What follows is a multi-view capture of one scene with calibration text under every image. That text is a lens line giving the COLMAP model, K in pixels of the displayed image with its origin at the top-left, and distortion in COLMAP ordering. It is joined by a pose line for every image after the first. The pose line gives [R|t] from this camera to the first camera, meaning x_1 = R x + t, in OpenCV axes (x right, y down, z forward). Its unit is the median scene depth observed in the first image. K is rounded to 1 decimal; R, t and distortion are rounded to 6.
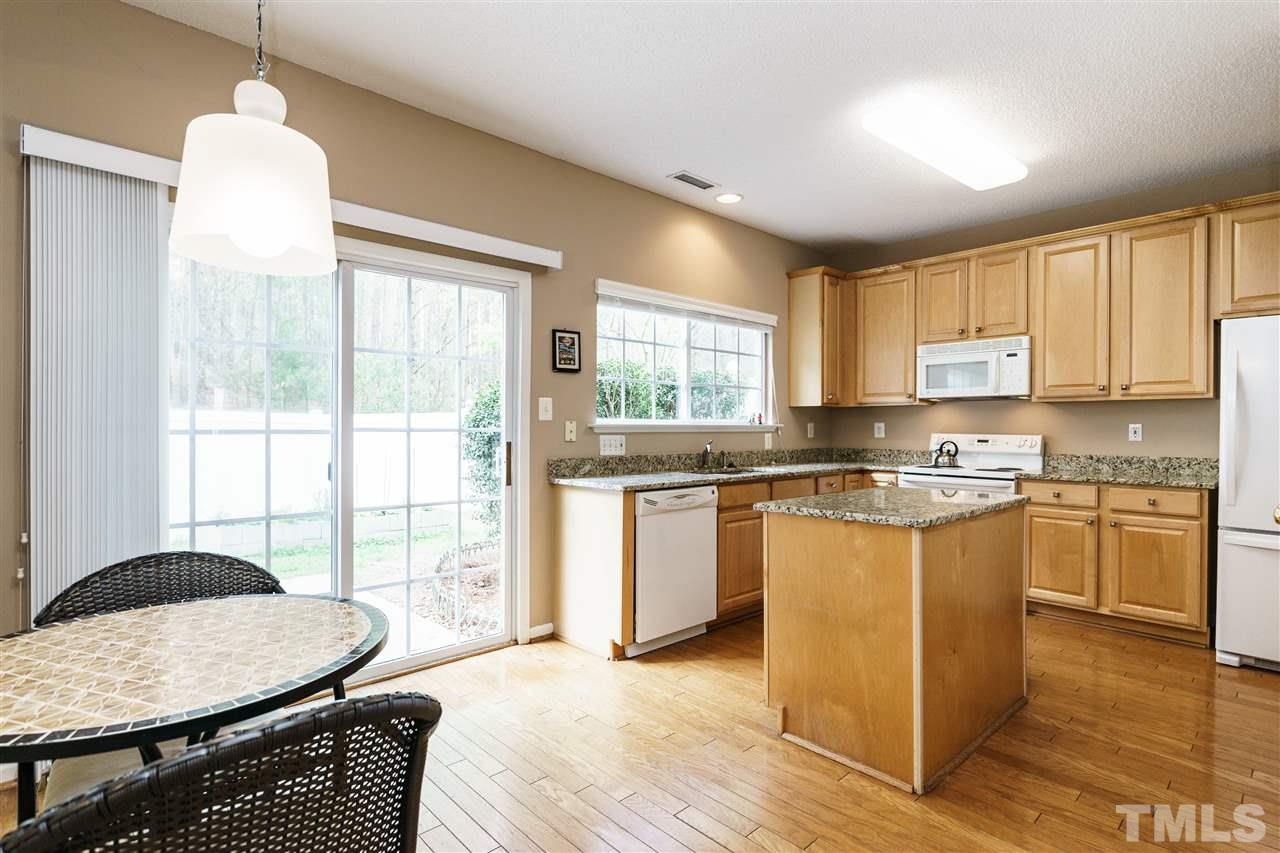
lens RADIAL K [[634.0, 0, 640.0], [0, 634.0, 426.5], [0, 0, 1]] dist [-0.002472, -0.000438]
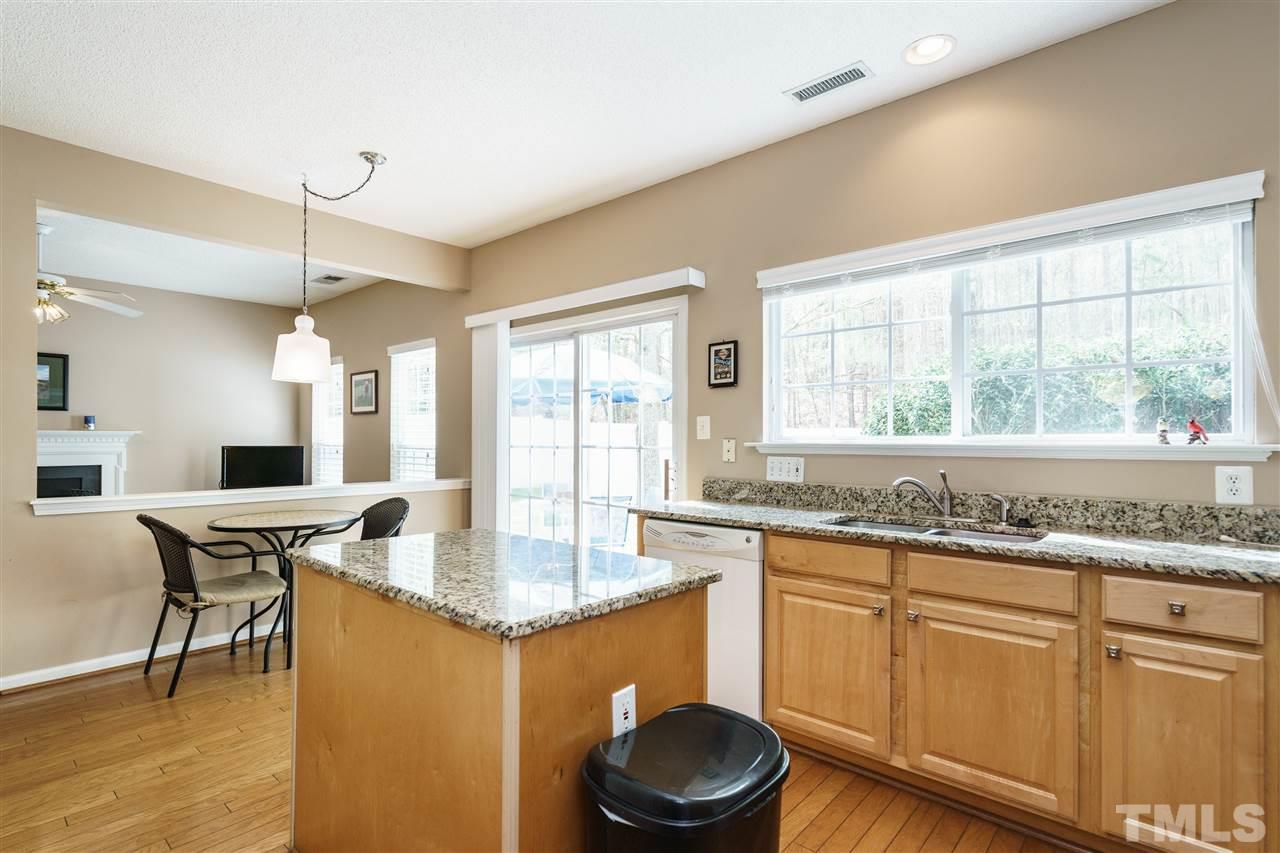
lens RADIAL K [[616.6, 0, 633.6], [0, 616.6, 433.3], [0, 0, 1]] dist [-0.000836, -0.000221]
pose [[0.088602, -0.010624, -0.996010, 0.675099], [-0.000845, 0.999942, -0.010741, -0.007058], [0.996067, 0.001793, 0.088588, 0.691587]]
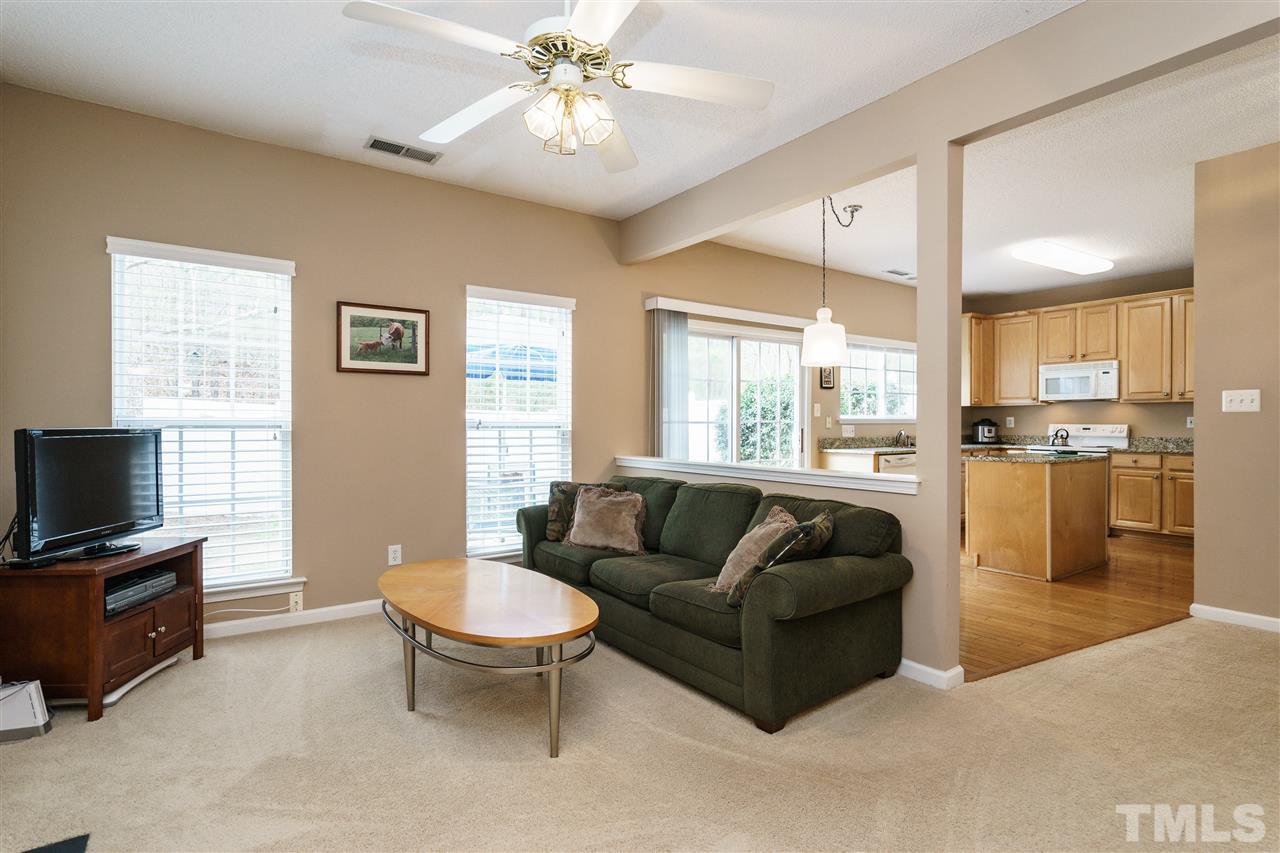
lens RADIAL K [[634.0, 0, 640.0], [0, 634.0, 426.5], [0, 0, 1]] dist [-0.002472, -0.000438]
pose [[0.991593, -0.003104, -0.129361, -0.350731], [0.003997, 0.999970, 0.006638, 0.003799], [0.129336, -0.007099, 0.991575, -0.699213]]
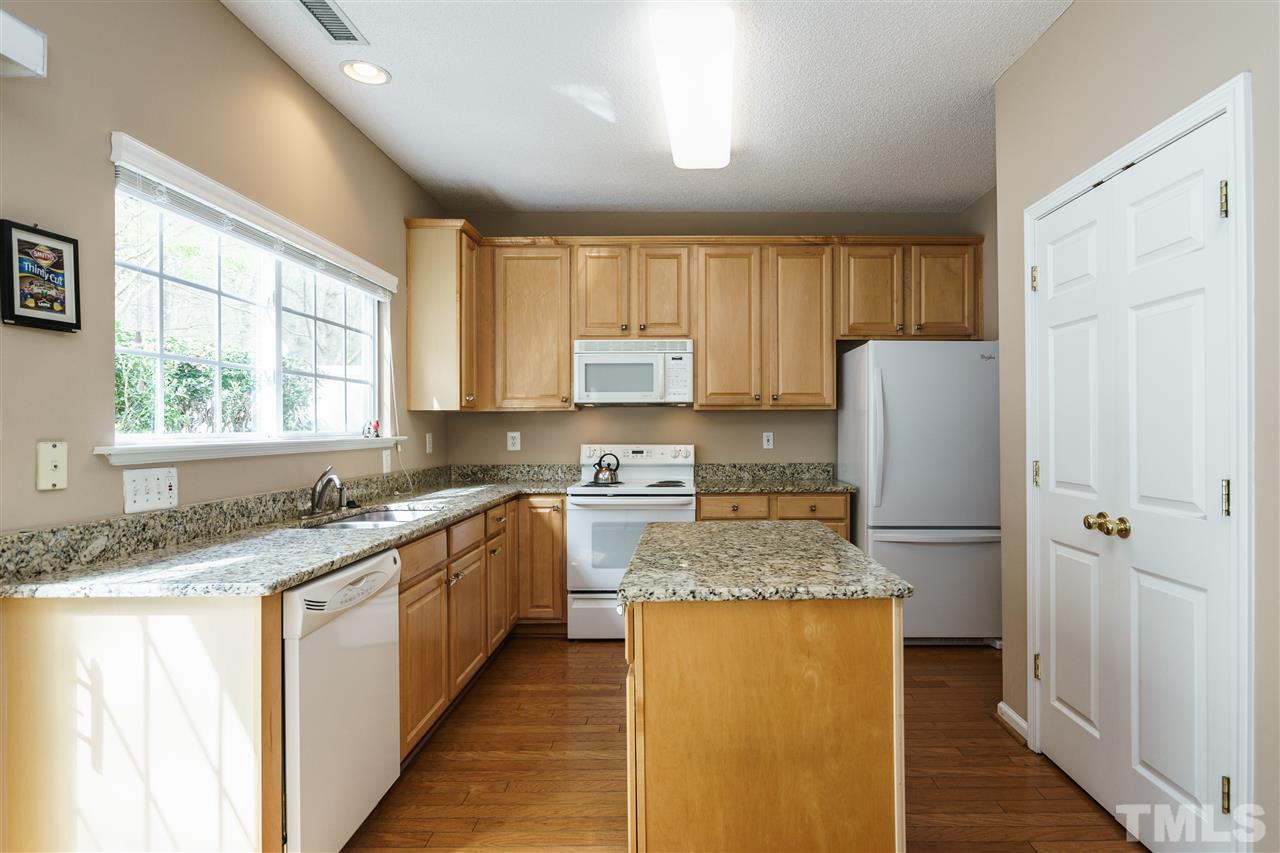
lens RADIAL K [[680.6, 0, 689.0], [0, 680.6, 428.9], [0, 0, 1]] dist [-0.017997, 0.002093]
pose [[0.674986, -0.007286, 0.737794, -0.135570], [0.006529, 0.999971, 0.003902, -0.014750], [-0.737801, 0.002183, 0.675014, 0.328957]]
